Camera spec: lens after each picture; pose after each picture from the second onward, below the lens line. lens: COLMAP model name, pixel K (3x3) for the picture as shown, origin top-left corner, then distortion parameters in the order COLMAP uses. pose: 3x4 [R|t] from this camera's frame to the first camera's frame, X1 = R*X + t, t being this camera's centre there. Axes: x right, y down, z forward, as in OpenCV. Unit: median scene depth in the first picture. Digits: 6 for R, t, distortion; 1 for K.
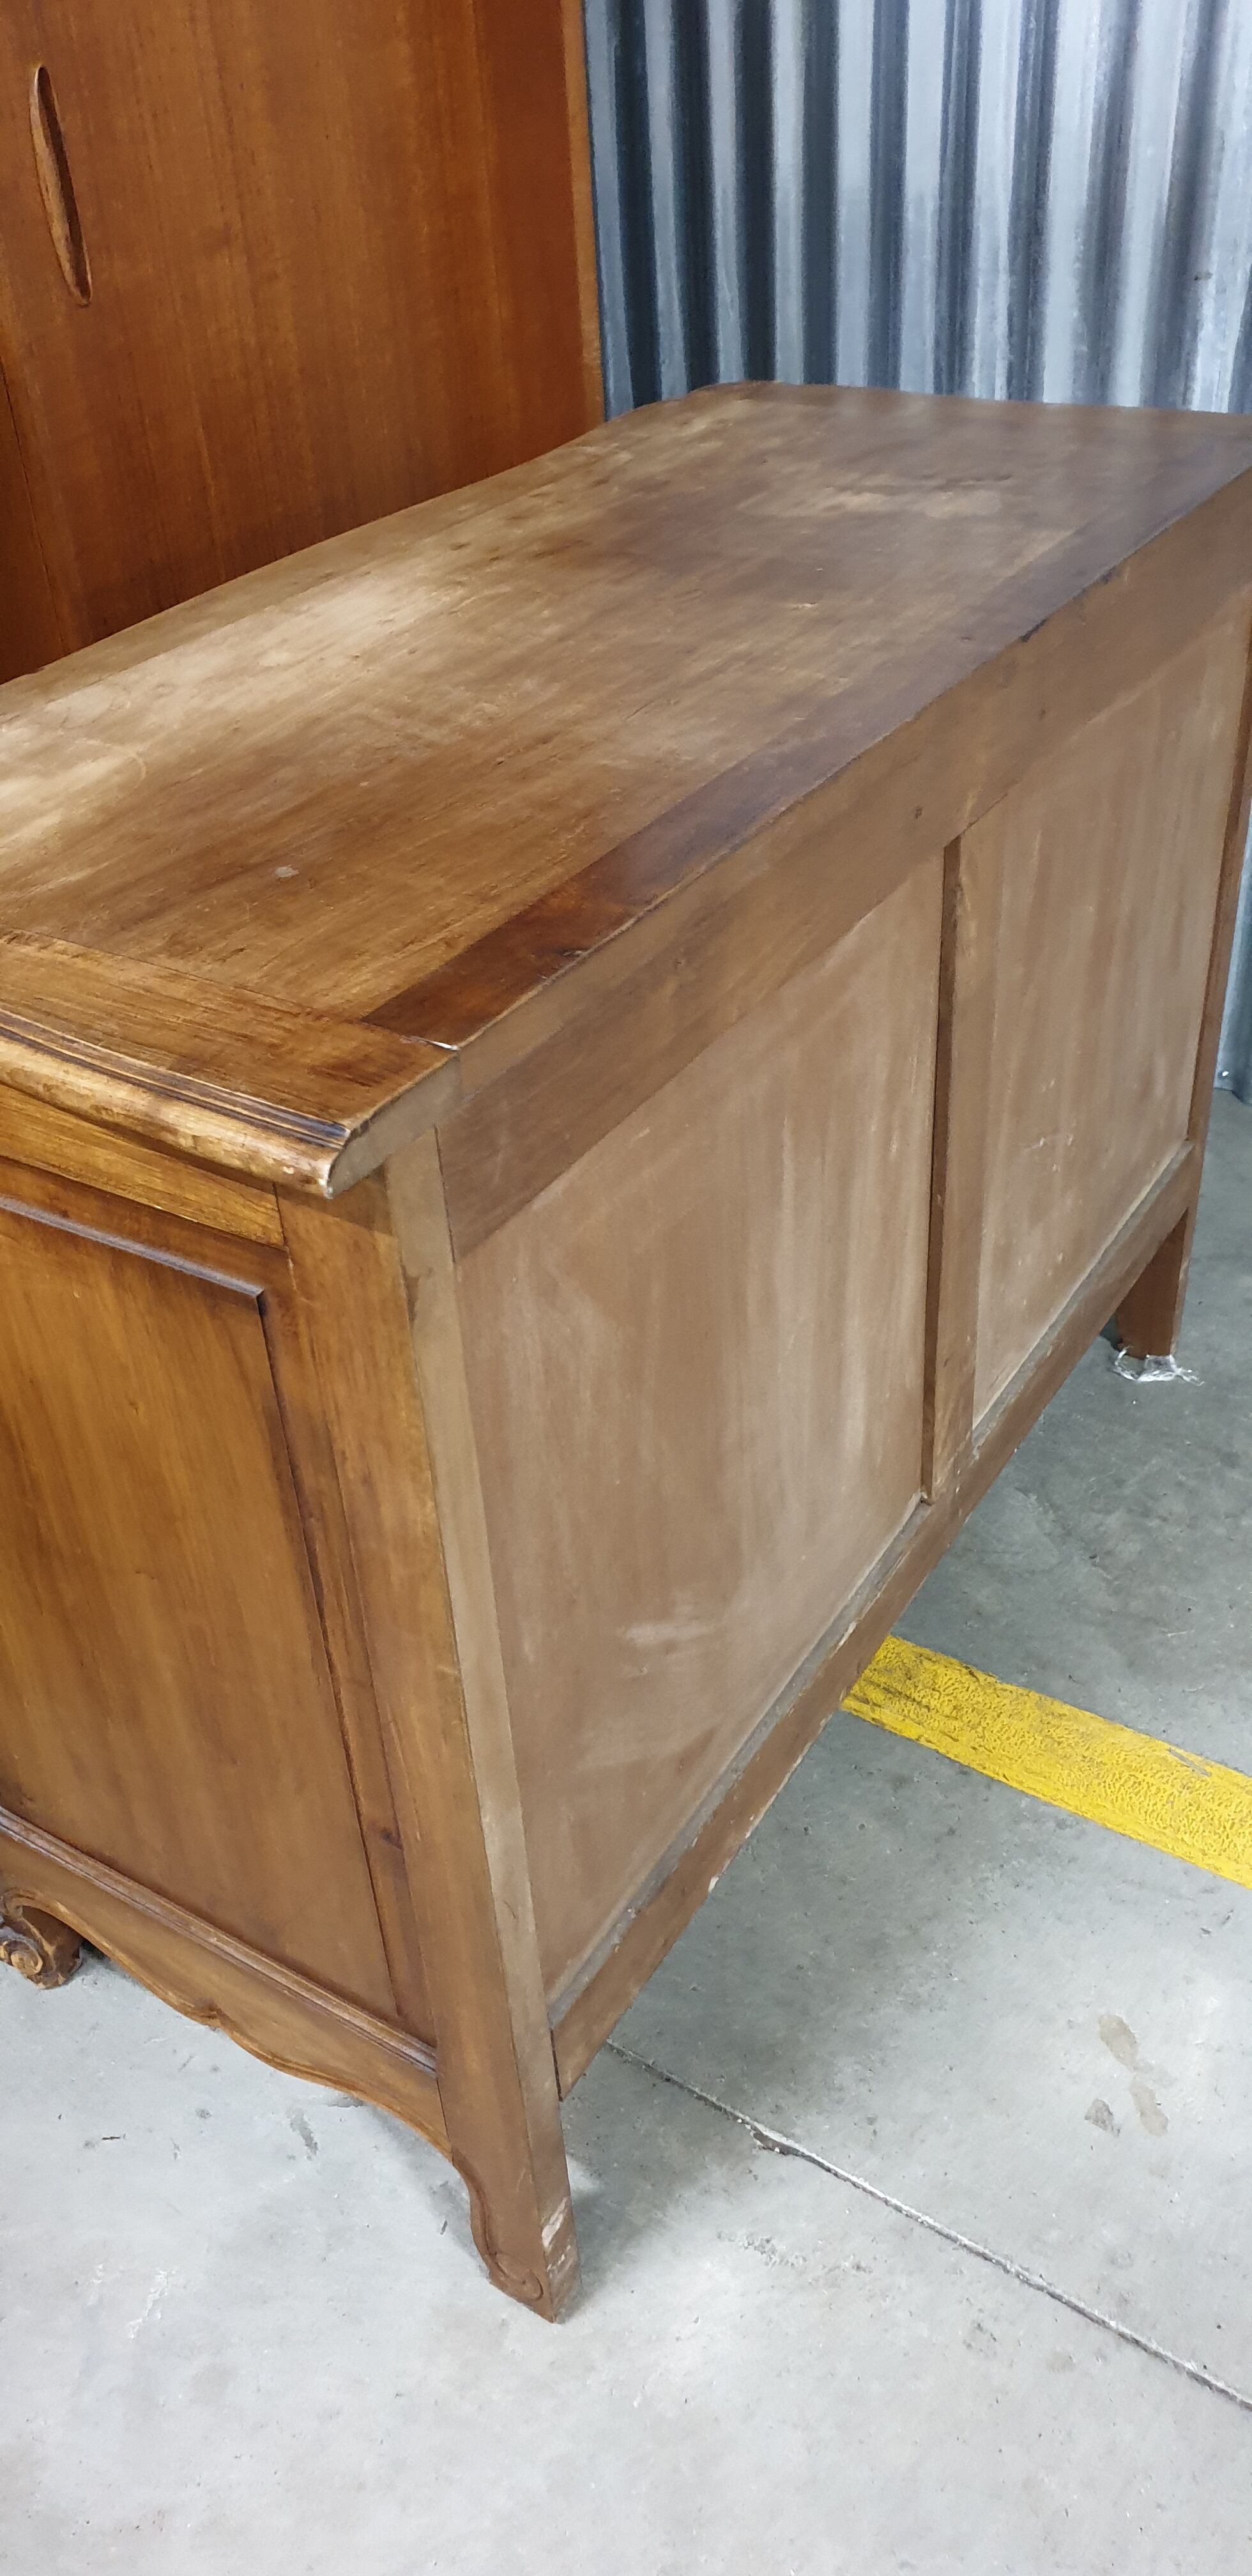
lens RADIAL K [[1994.3, 0, 625.4], [0, 1994.3, 1282.0], [0, 0, 1]] dist [0.053194, -0.036316]
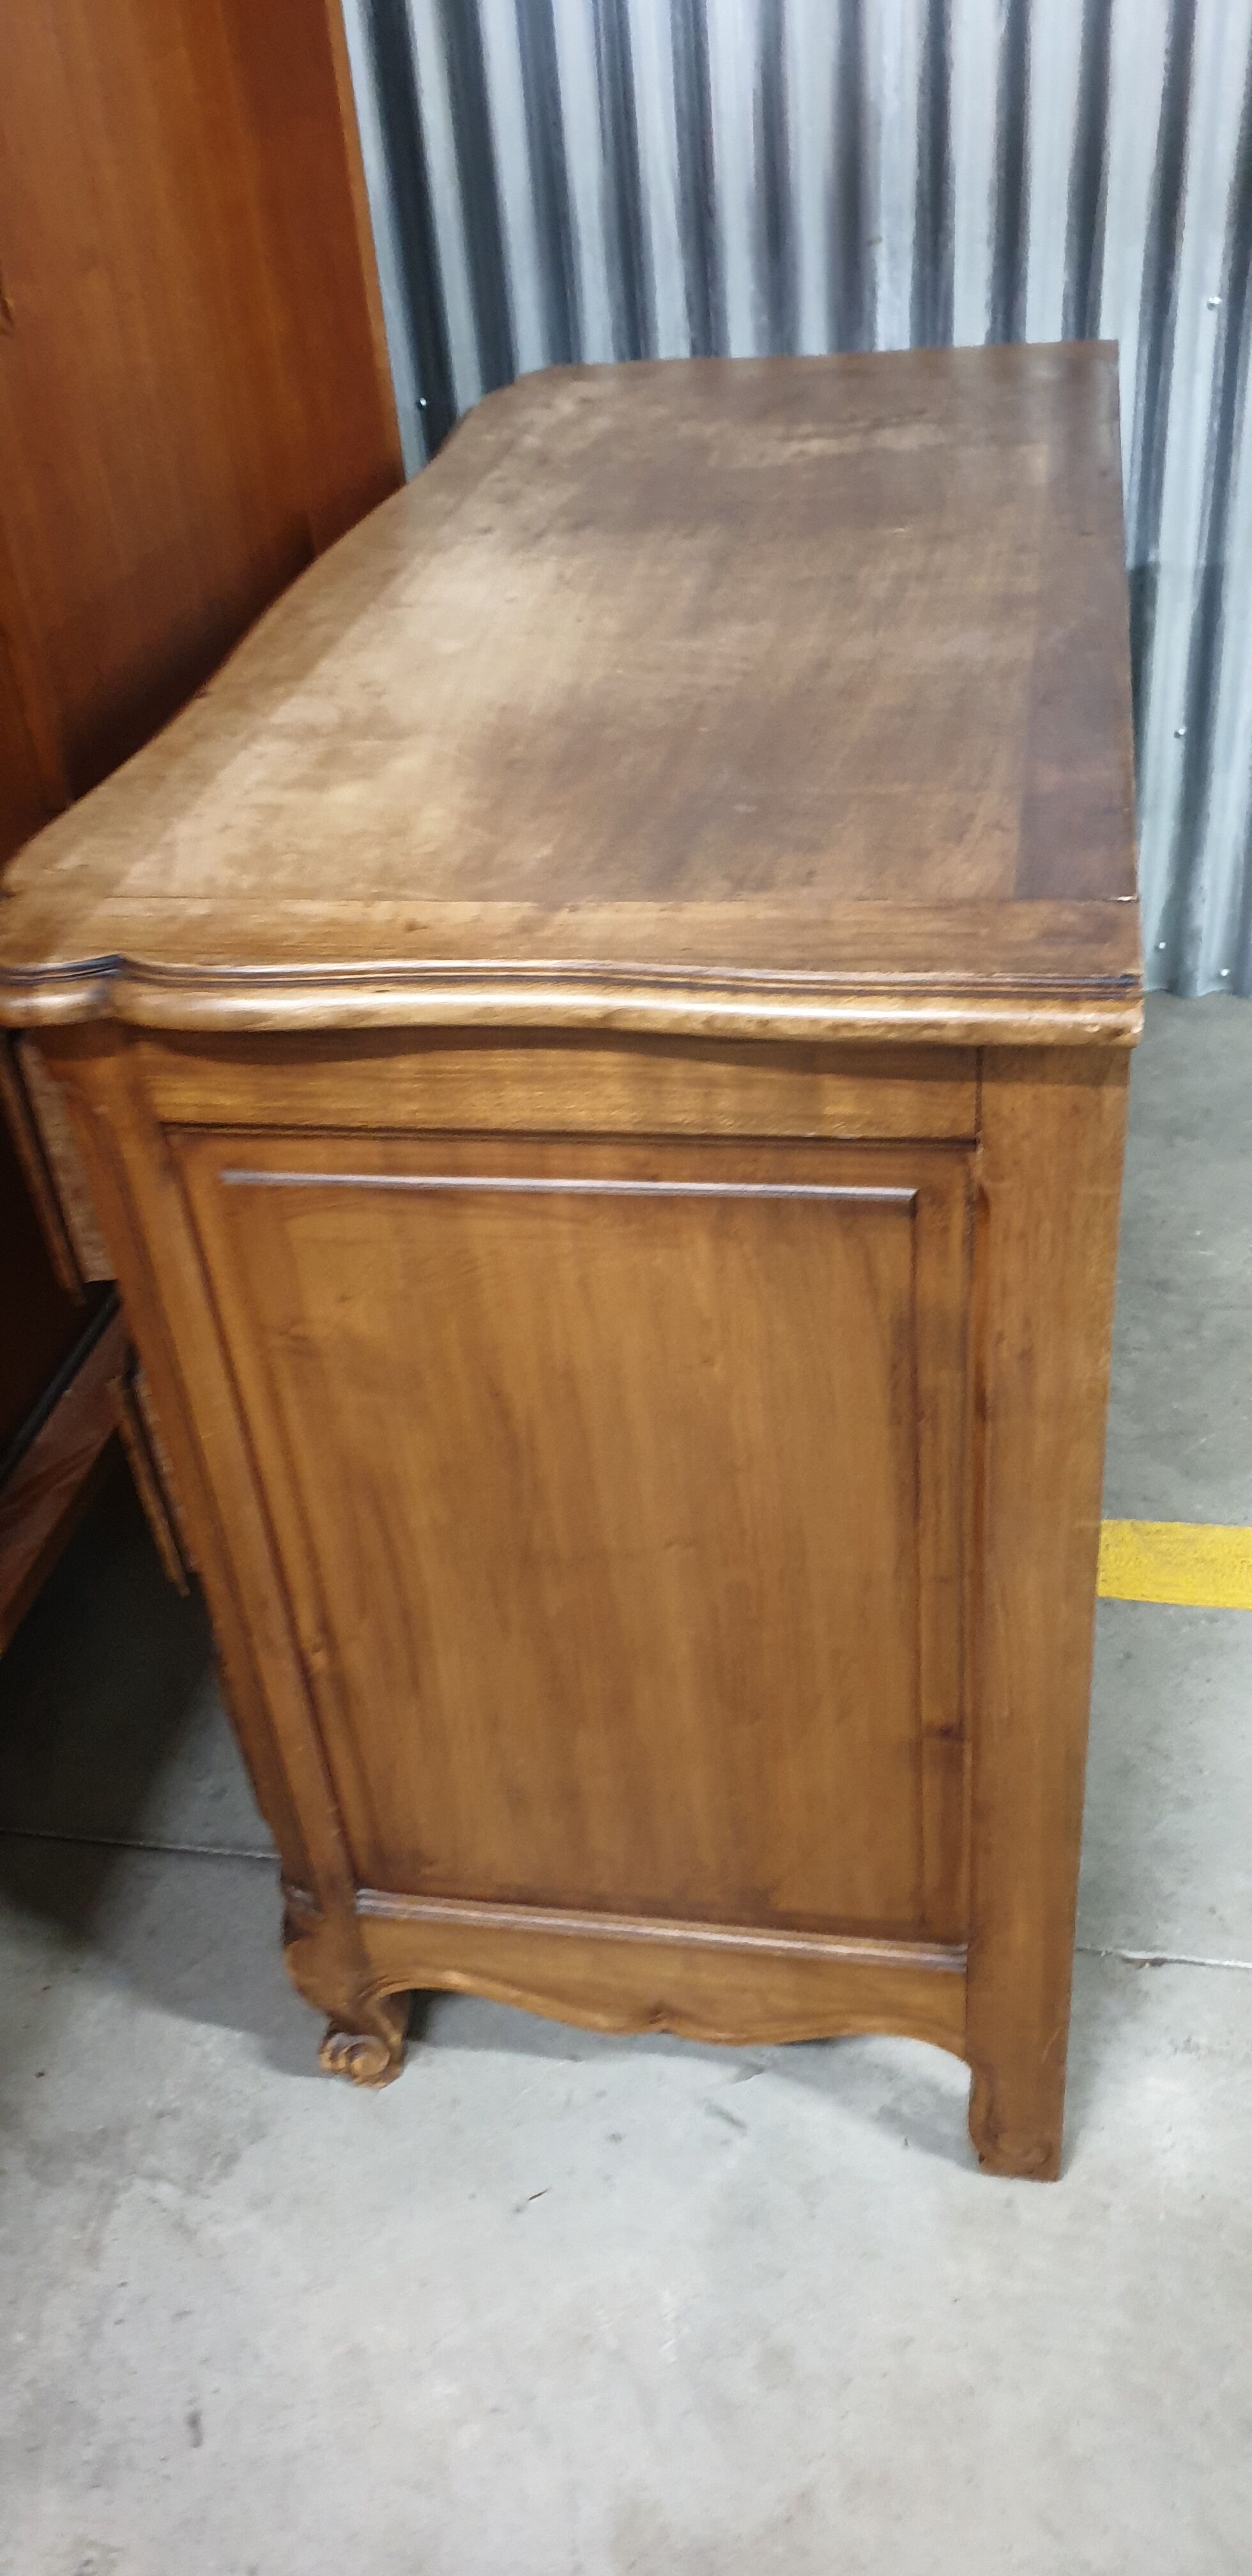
lens RADIAL K [[1994.3, 0, 629.4], [0, 1994.3, 1288.8], [0, 0, 1]] dist [0.053194, -0.036316]
pose [[0.922938, -0.233639, 0.305938, -0.509681], [0.239746, 0.970668, 0.018029, -0.001171], [-0.301177, 0.056707, 0.951881, 0.060412]]
